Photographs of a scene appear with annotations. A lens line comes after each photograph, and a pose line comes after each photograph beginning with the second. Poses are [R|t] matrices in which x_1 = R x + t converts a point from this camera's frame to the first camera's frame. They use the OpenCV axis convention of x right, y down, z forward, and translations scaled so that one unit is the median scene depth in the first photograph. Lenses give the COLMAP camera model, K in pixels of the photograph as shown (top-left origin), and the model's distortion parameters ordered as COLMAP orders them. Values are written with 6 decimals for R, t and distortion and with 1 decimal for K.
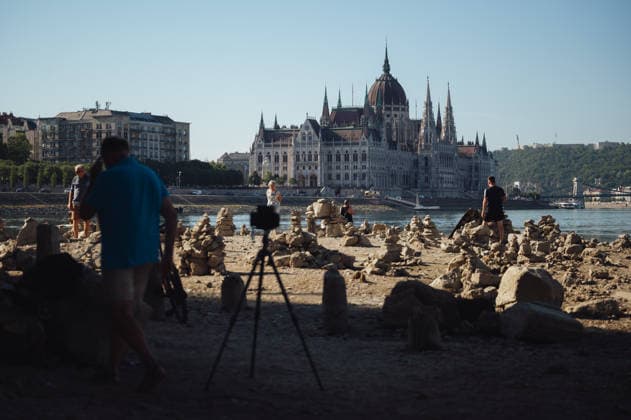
lens RADIAL K [[1973.0, 0, 287.8], [0, 1973.0, 208.4], [0, 0, 1]] dist [0.197063, 0.626423]
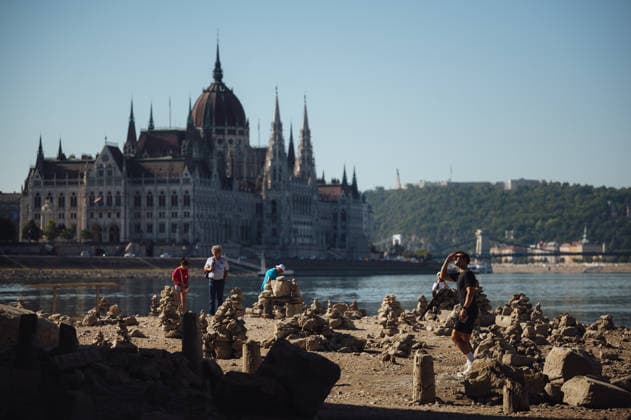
lens RADIAL K [[3242.9, 0, 315.5], [0, 3242.9, 210.0], [0, 0, 1]] dist [0.302993, -0.922536]
pose [[0.993977, 0.002763, 0.109550, -0.042397], [-0.000967, 0.999864, -0.016451, -0.003518], [-0.109581, 0.016246, 0.993845, -0.156038]]
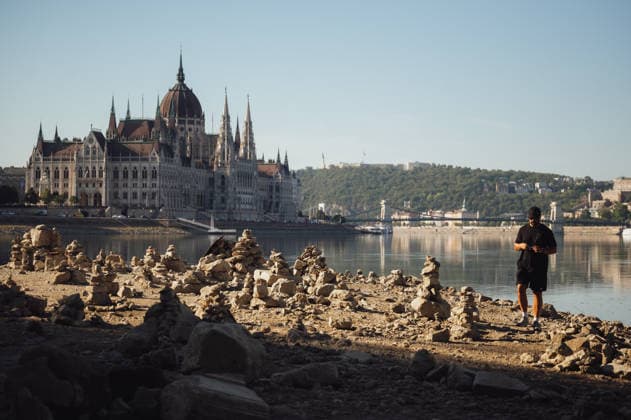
lens RADIAL K [[2077.0, 0, 379.1], [0, 2077.0, 209.8], [0, 0, 1]] dist [0.224343, 0.202077]
pose [[0.990993, 0.013267, 0.133255, 0.013477], [-0.012063, 0.999879, -0.009842, -0.001389], [-0.133369, 0.008146, 0.991033, 0.033451]]
